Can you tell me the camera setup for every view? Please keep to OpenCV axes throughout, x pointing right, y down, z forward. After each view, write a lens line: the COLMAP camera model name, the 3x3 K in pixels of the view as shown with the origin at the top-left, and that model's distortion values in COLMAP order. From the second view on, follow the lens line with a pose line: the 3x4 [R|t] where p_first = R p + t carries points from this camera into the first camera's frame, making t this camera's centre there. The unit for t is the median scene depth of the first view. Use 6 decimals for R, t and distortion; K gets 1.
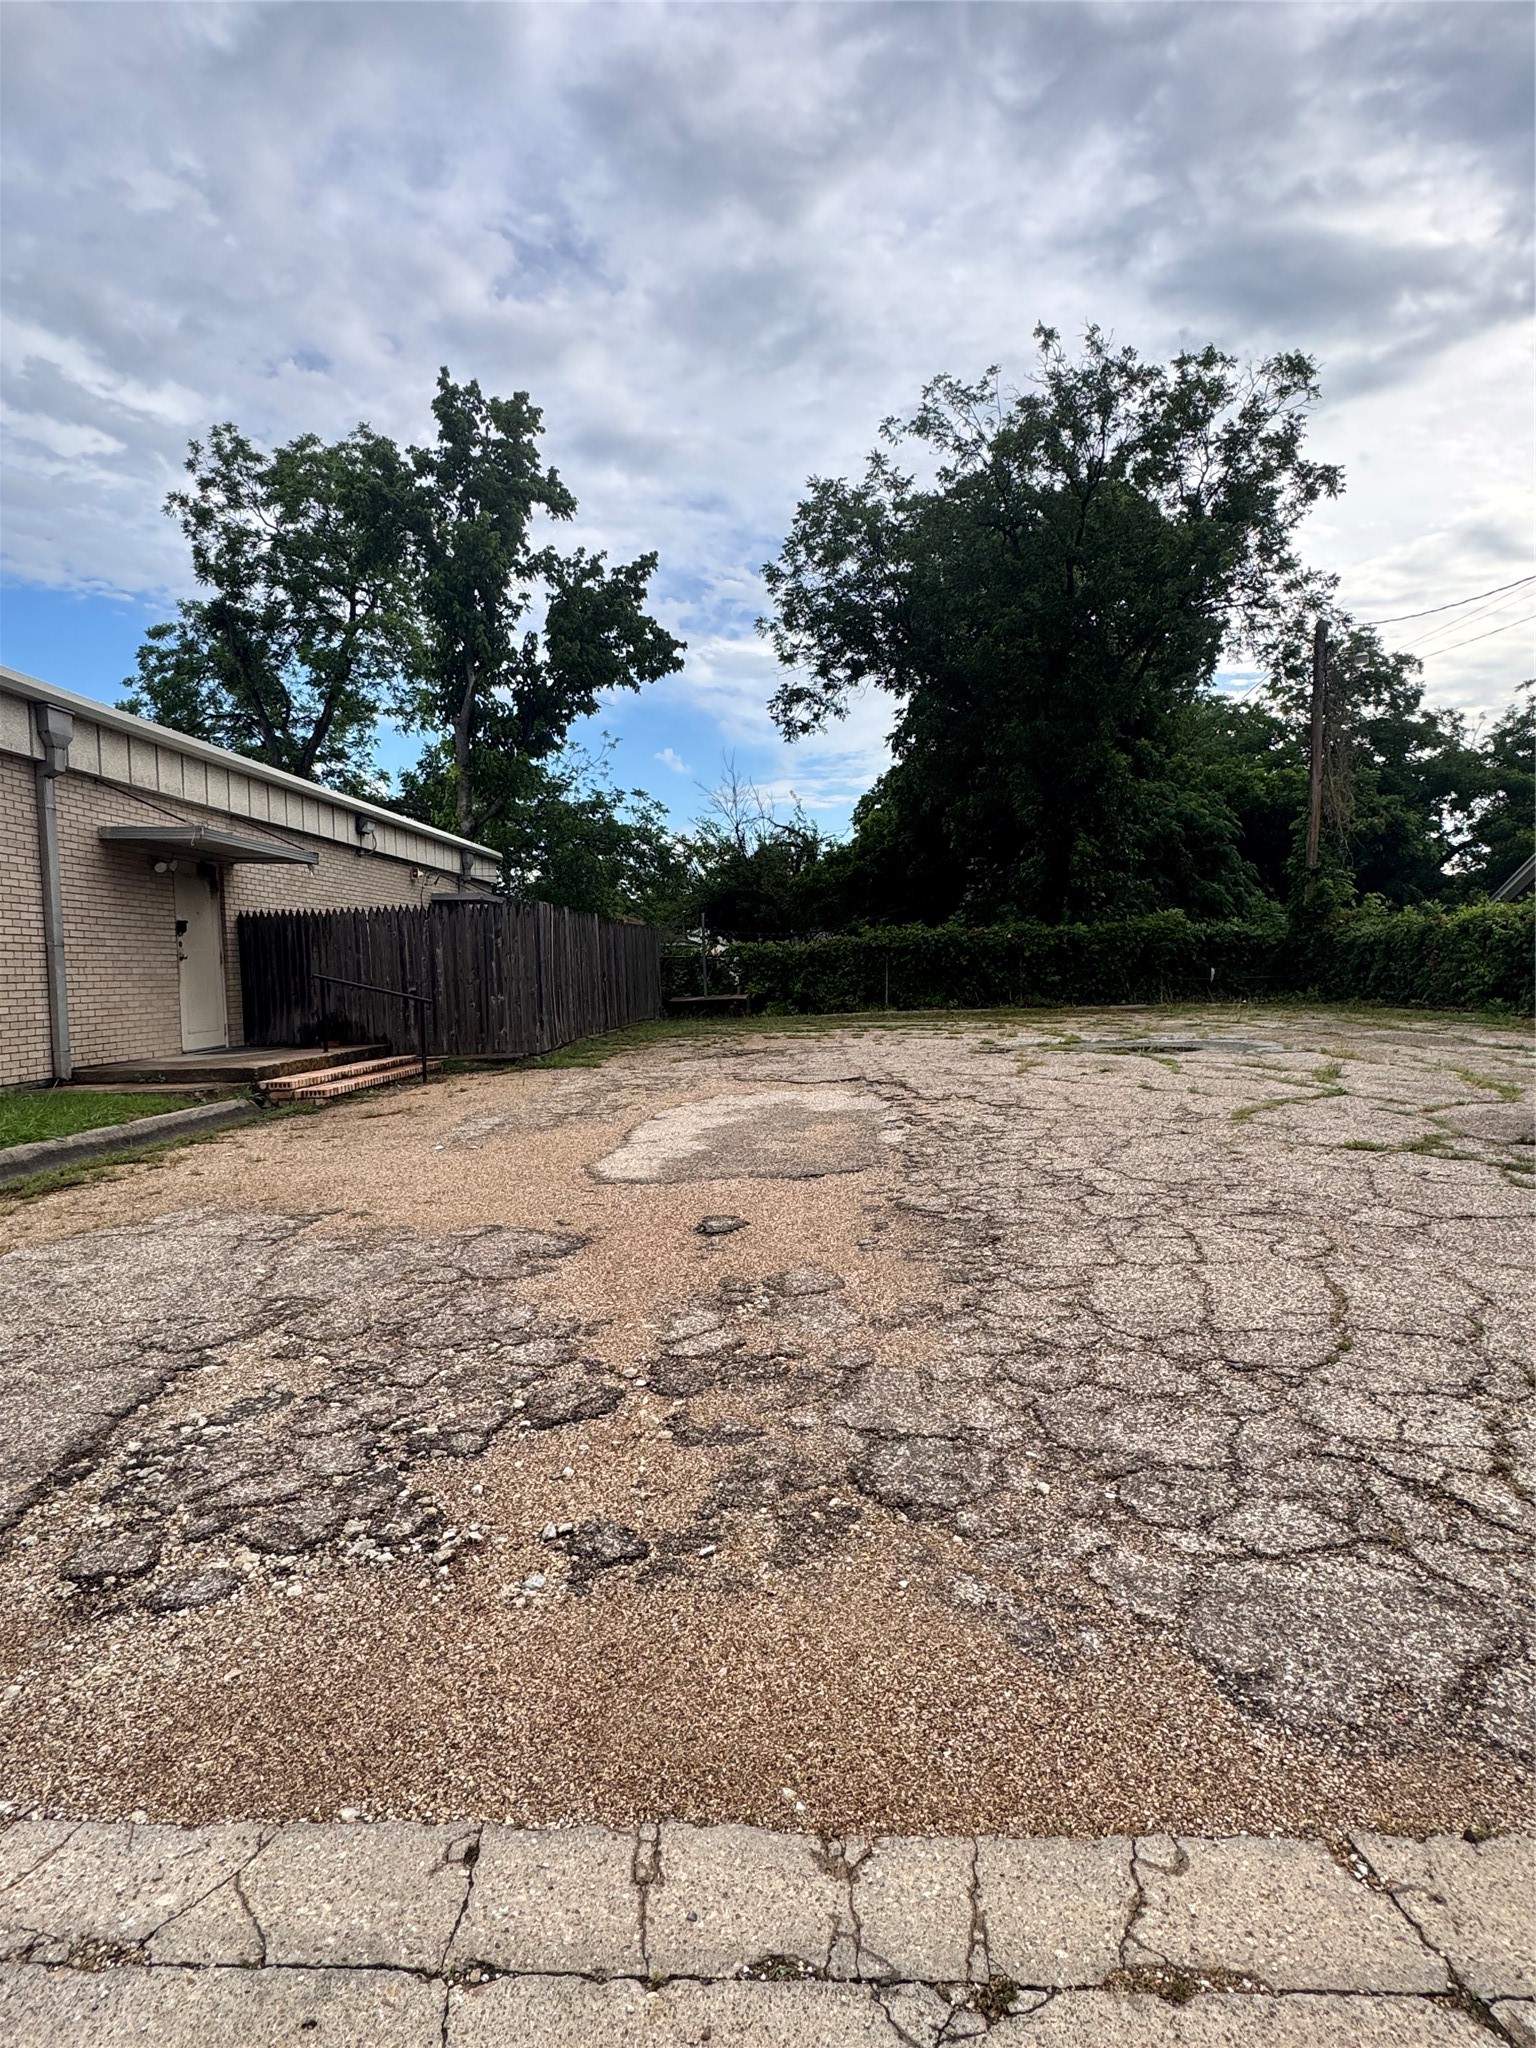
lens RADIAL K [[1094.1, 0, 746.3], [0, 1094.1, 1016.5], [0, 0, 1]] dist [-0.003058, 0.001580]
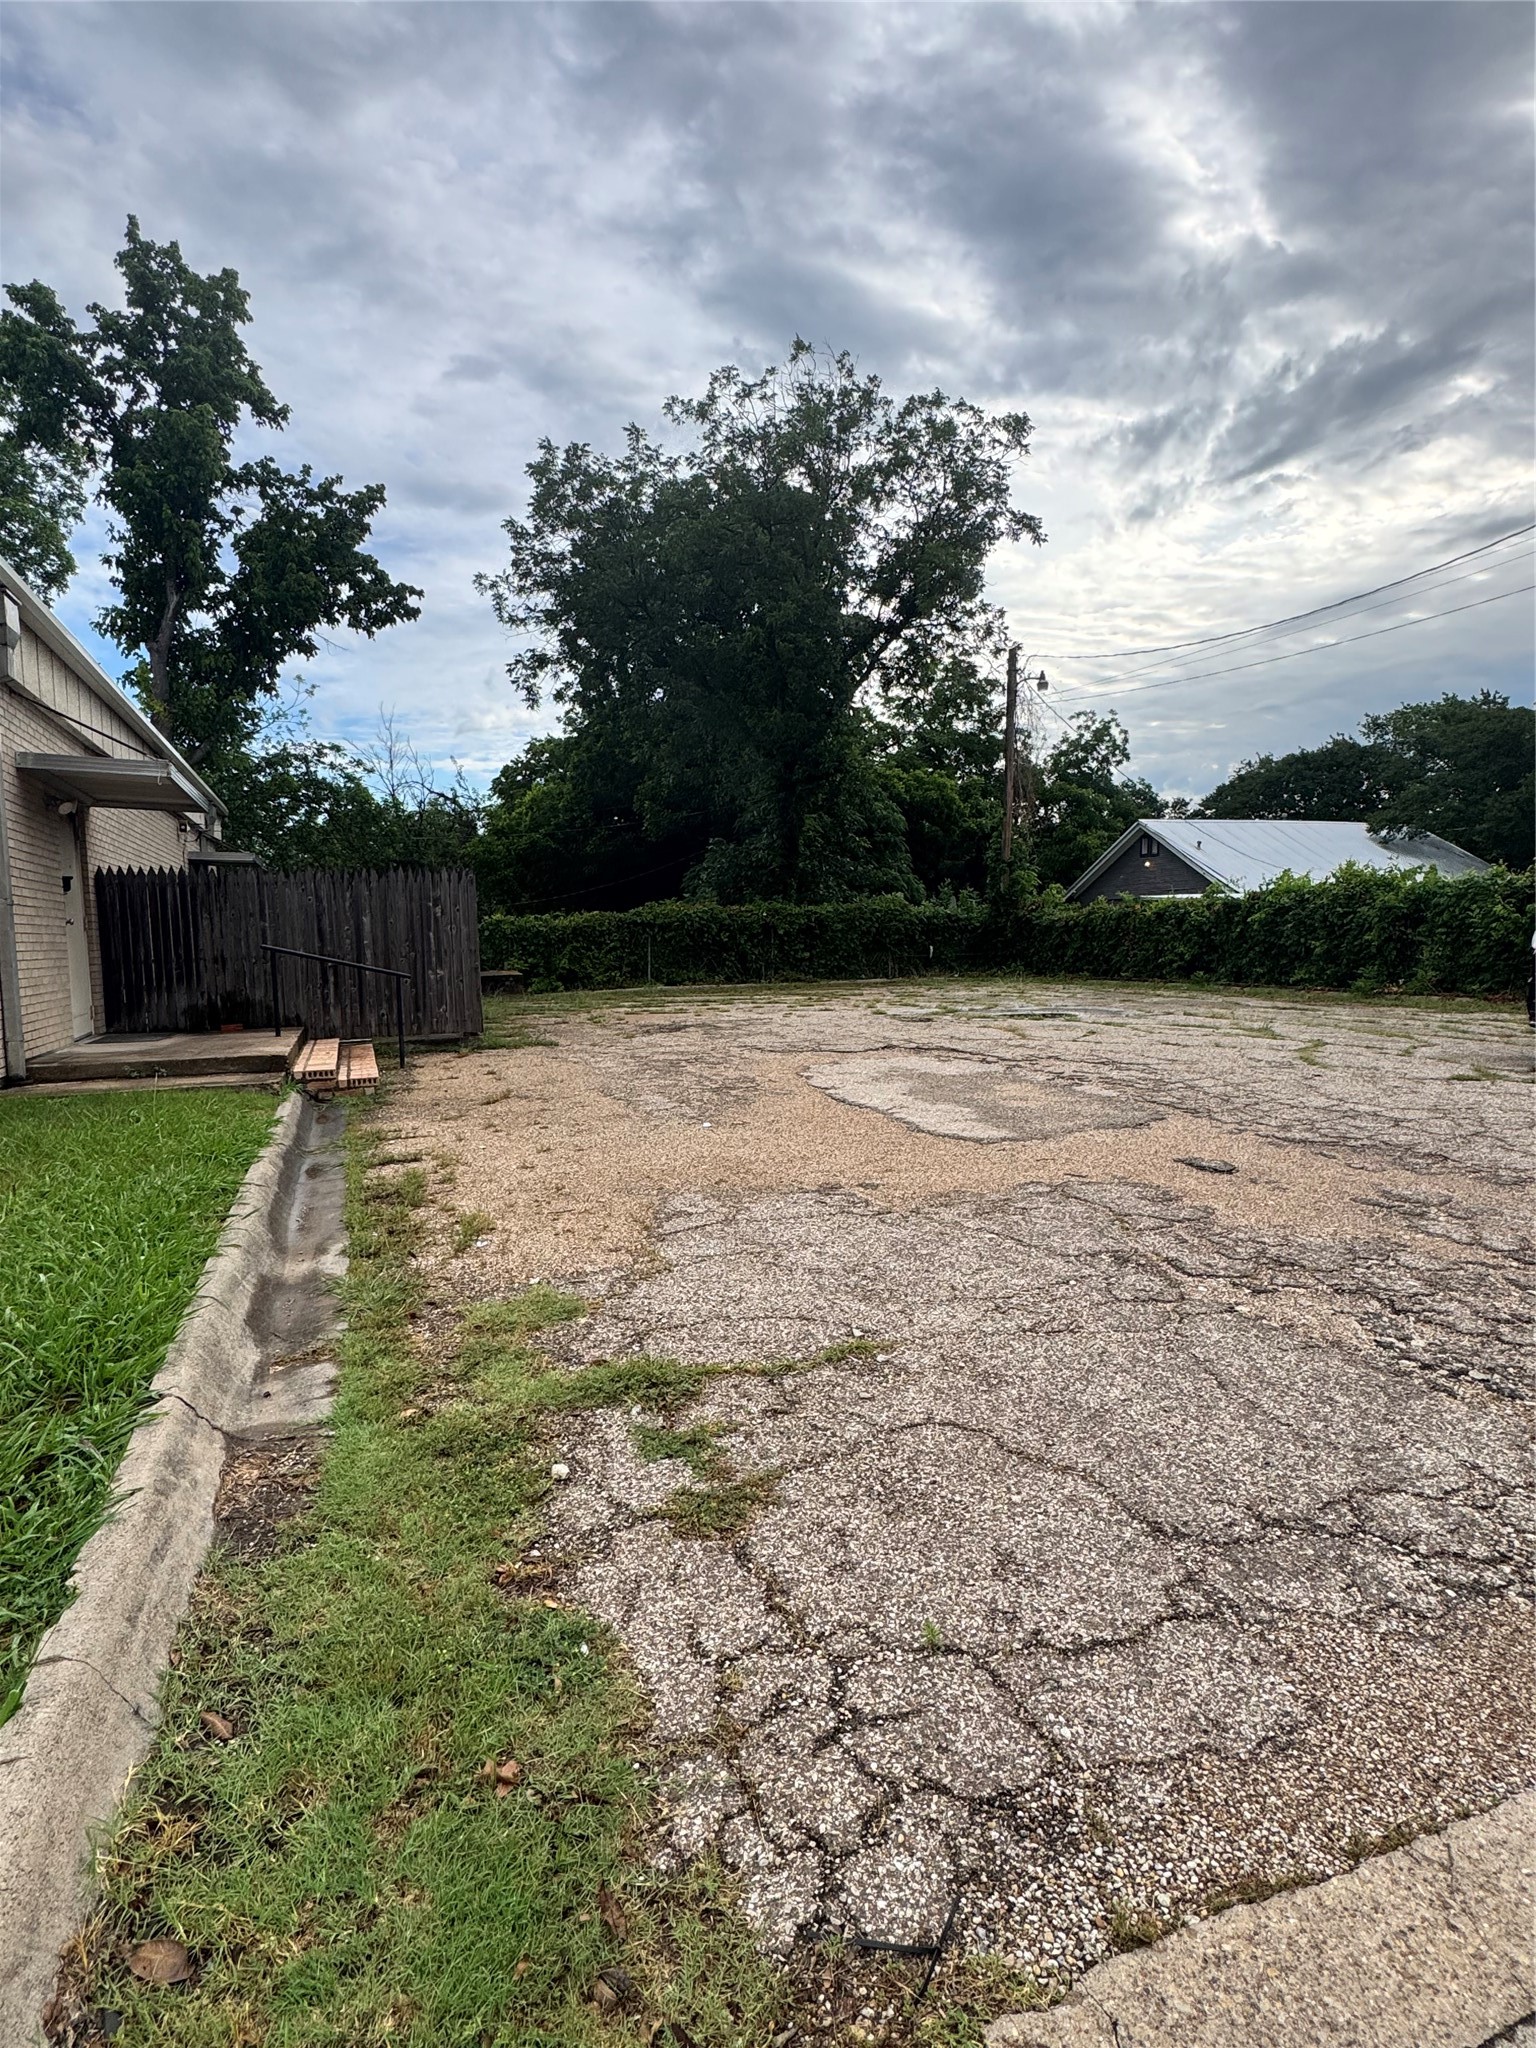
lens RADIAL K [[1094.1, 0, 754.7], [0, 1094.1, 1030.8], [0, 0, 1]] dist [-0.003058, 0.001580]
pose [[0.914568, -0.024204, 0.403706, -0.175793], [0.010167, 0.999268, 0.036877, 0.000198], [-0.404303, -0.029622, 0.914145, 0.026788]]
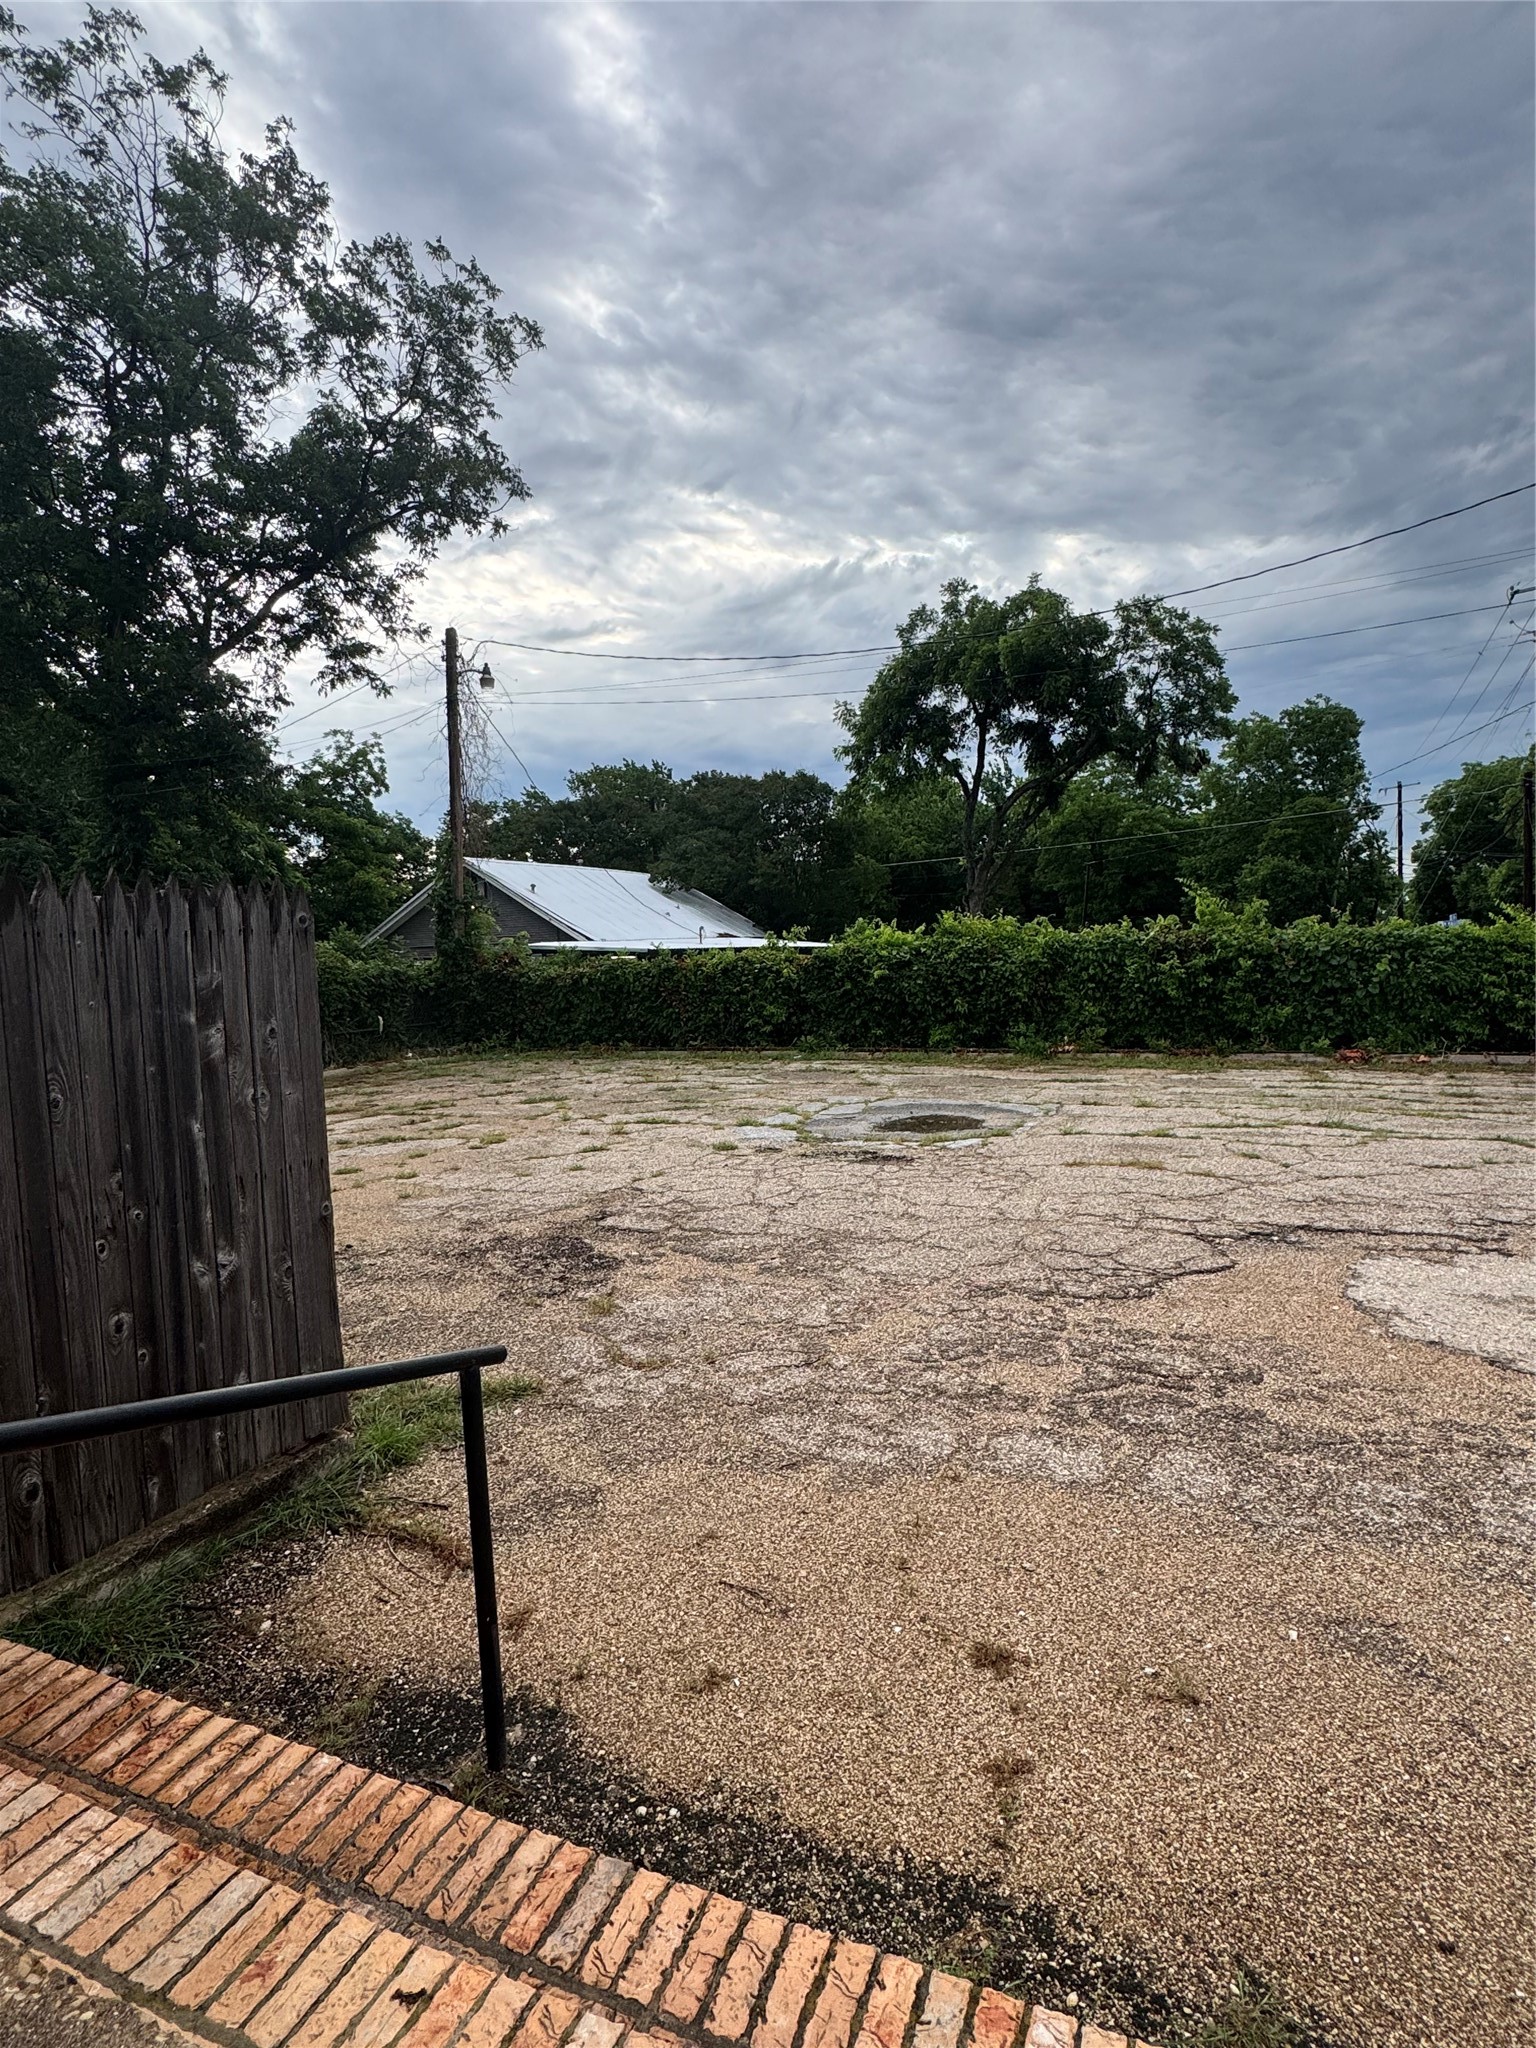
lens RADIAL K [[1094.1, 0, 754.6], [0, 1094.1, 1020.9], [0, 0, 1]] dist [-0.003058, 0.001580]
pose [[0.352995, -0.043353, 0.934620, -0.206537], [0.066033, 0.997589, 0.021334, -0.034738], [-0.933292, 0.054185, 0.355007, 0.392796]]
